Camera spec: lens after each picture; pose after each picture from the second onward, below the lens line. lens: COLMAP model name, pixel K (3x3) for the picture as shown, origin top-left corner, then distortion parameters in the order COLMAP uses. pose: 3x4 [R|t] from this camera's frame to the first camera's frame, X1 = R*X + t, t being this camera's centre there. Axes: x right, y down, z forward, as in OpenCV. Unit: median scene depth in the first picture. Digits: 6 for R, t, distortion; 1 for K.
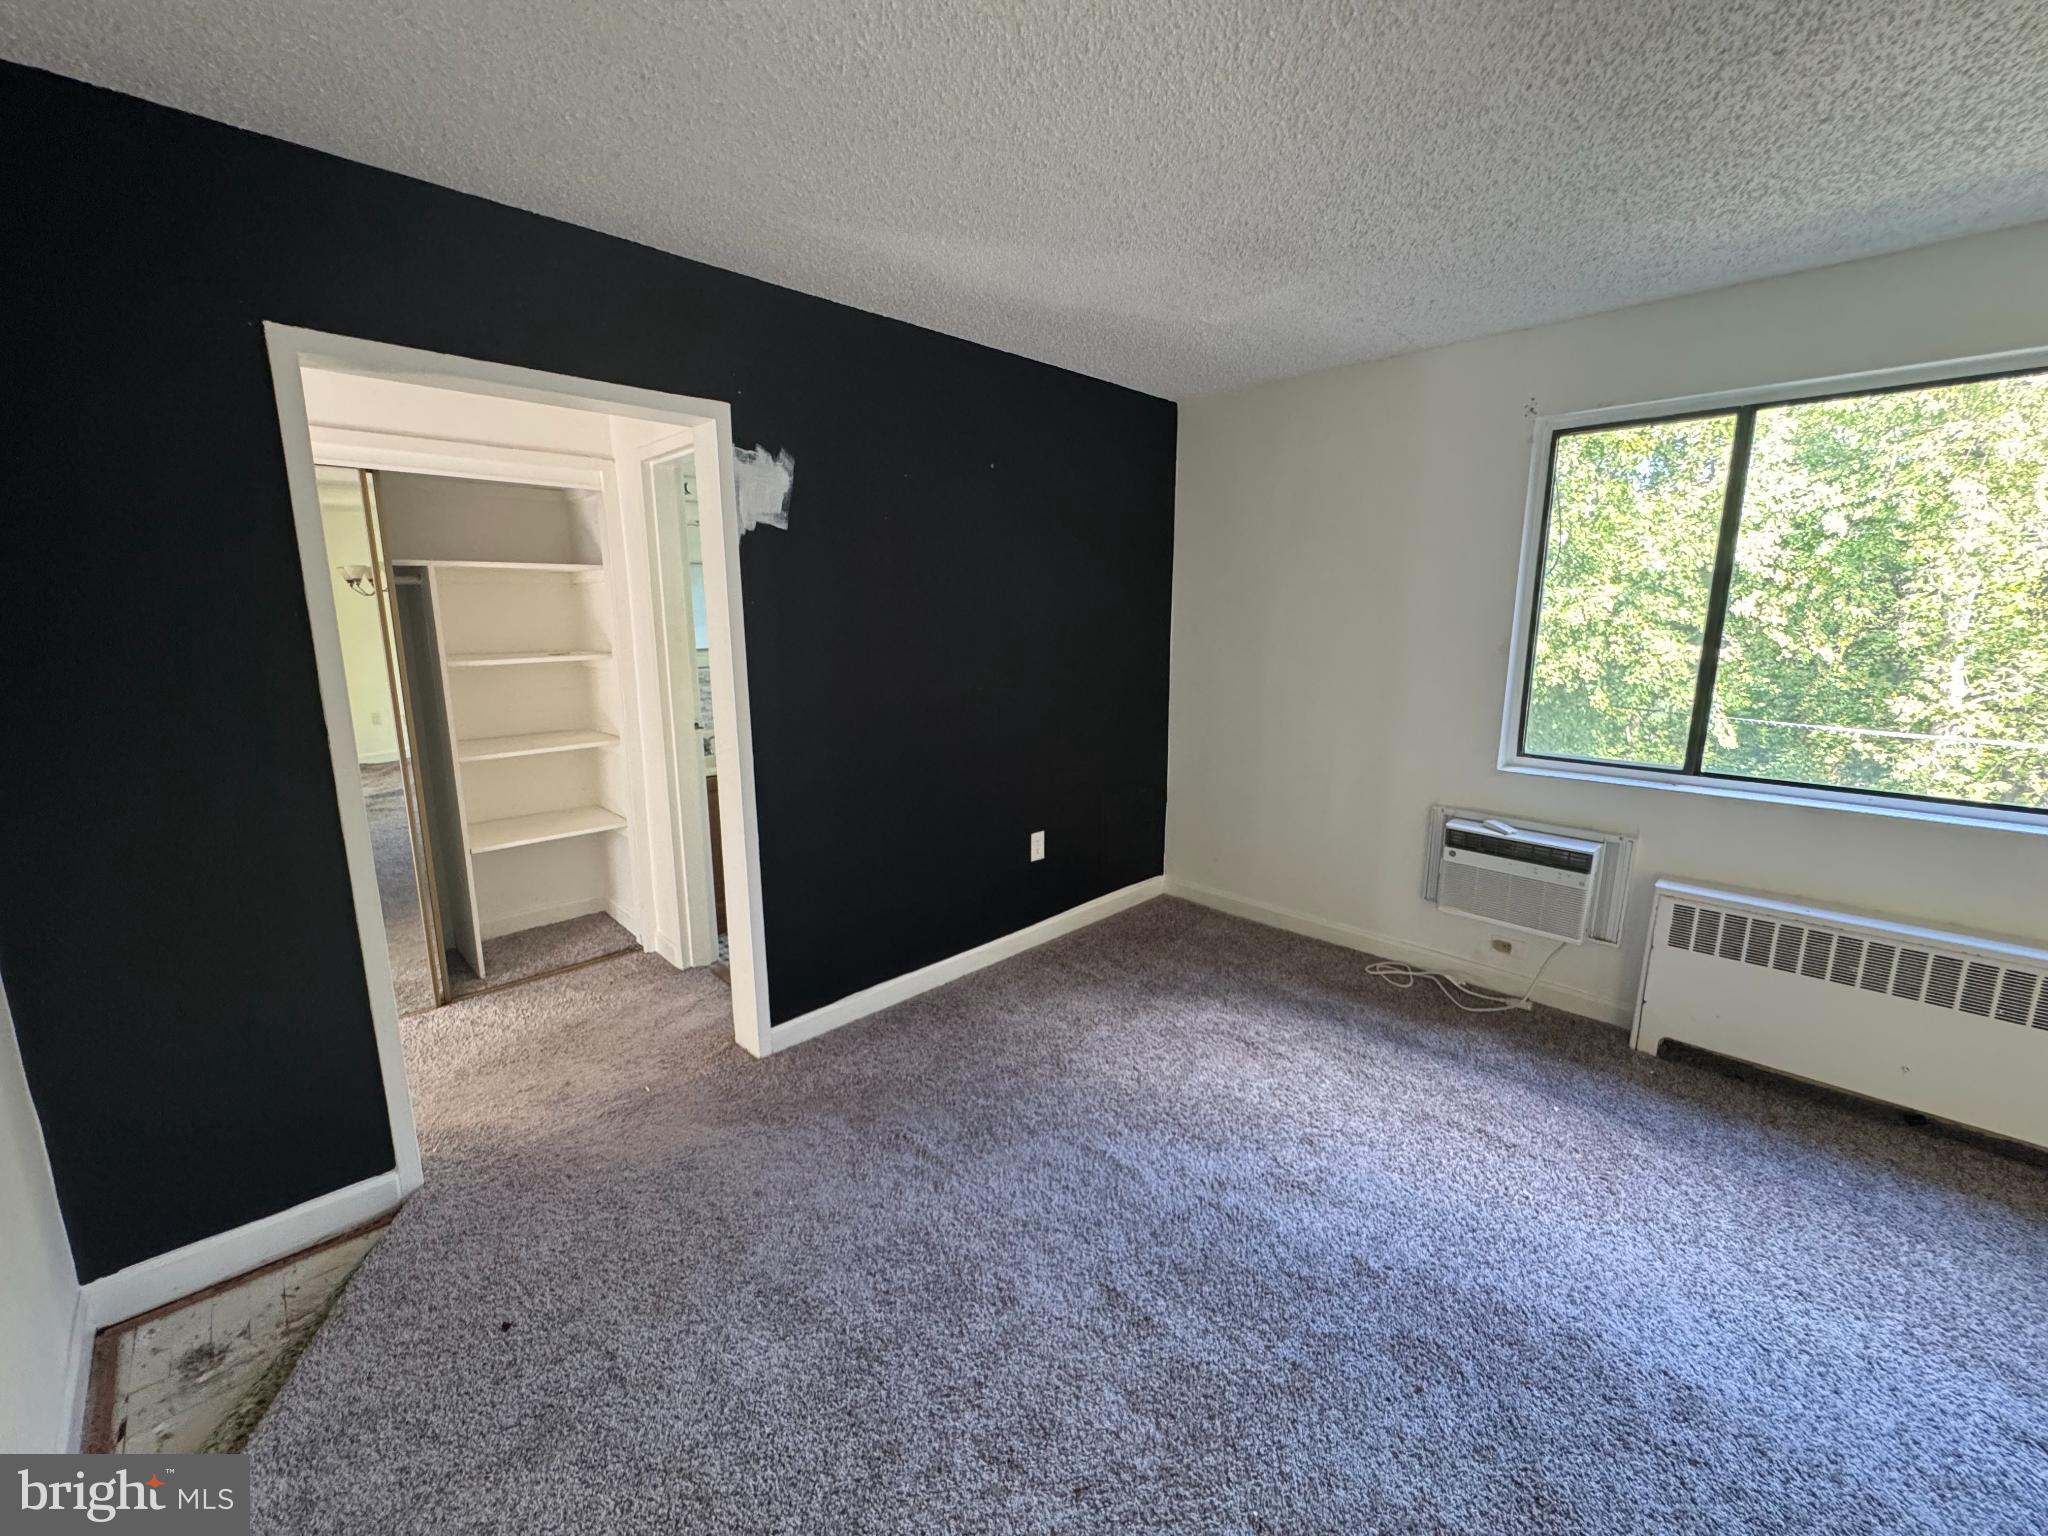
lens RADIAL K [[824.4, 0, 1023.4], [0, 824.4, 761.1], [0, 0, 1]] dist [-0.002171, -0.000033]
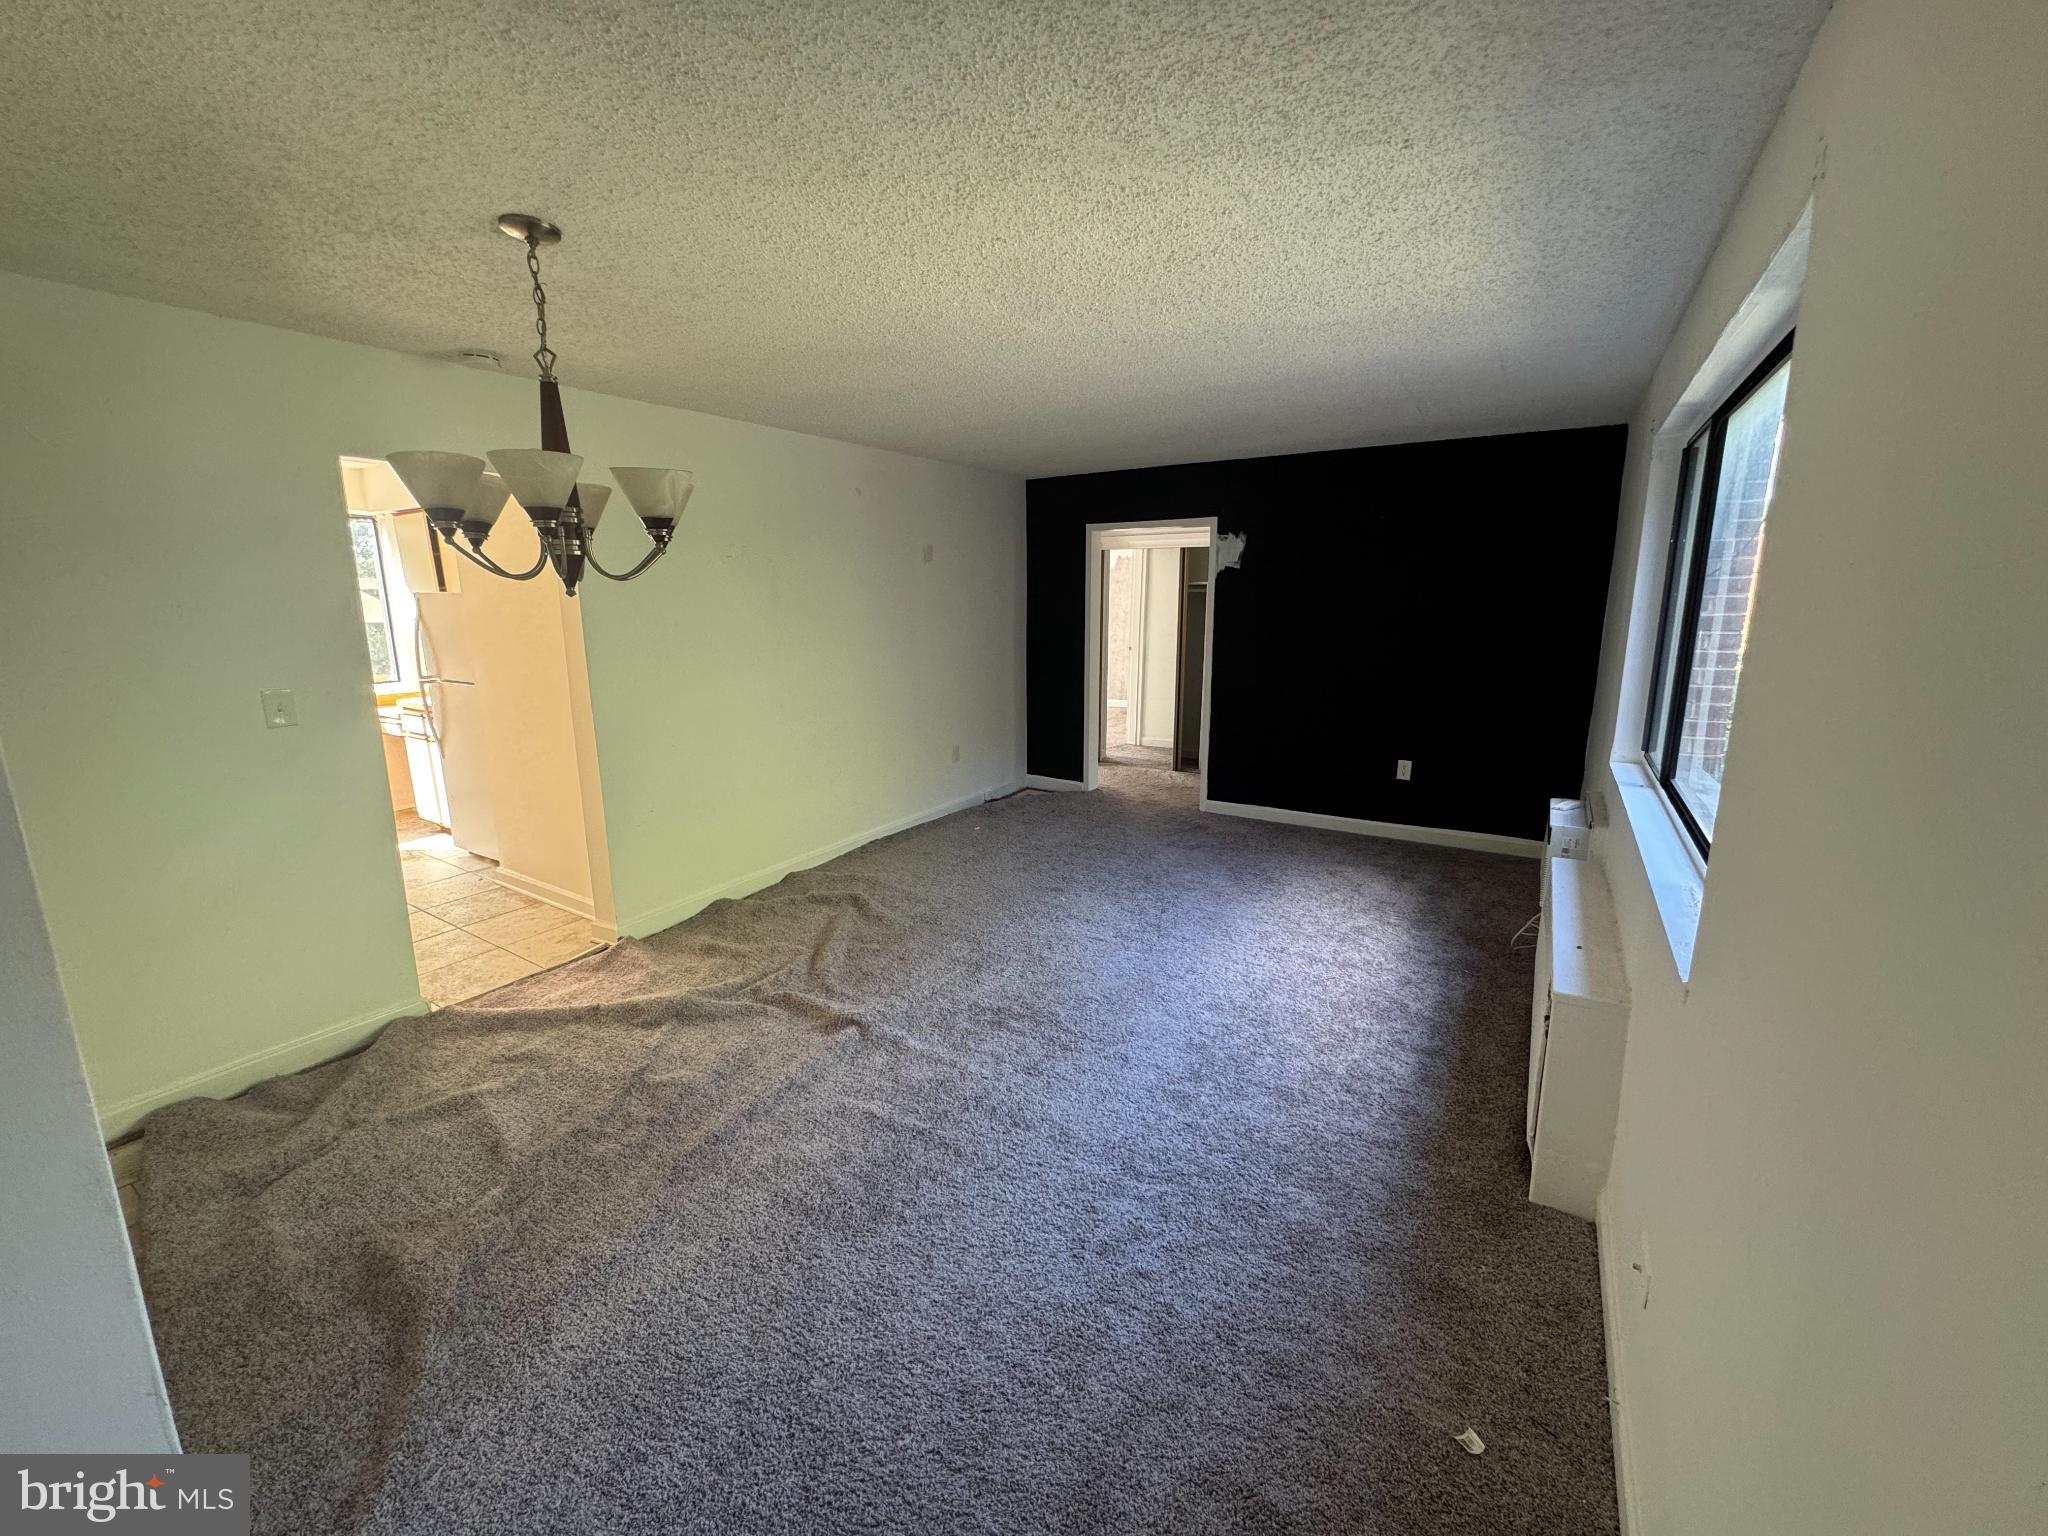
lens RADIAL K [[824.4, 0, 1026.4], [0, 824.4, 762.2], [0, 0, 1]] dist [-0.002171, -0.000033]
pose [[0.230829, 0.192778, -0.953706, 1.849205], [-0.179276, 0.971821, 0.153049, -0.019734], [0.956336, 0.135649, 0.258885, -0.024269]]
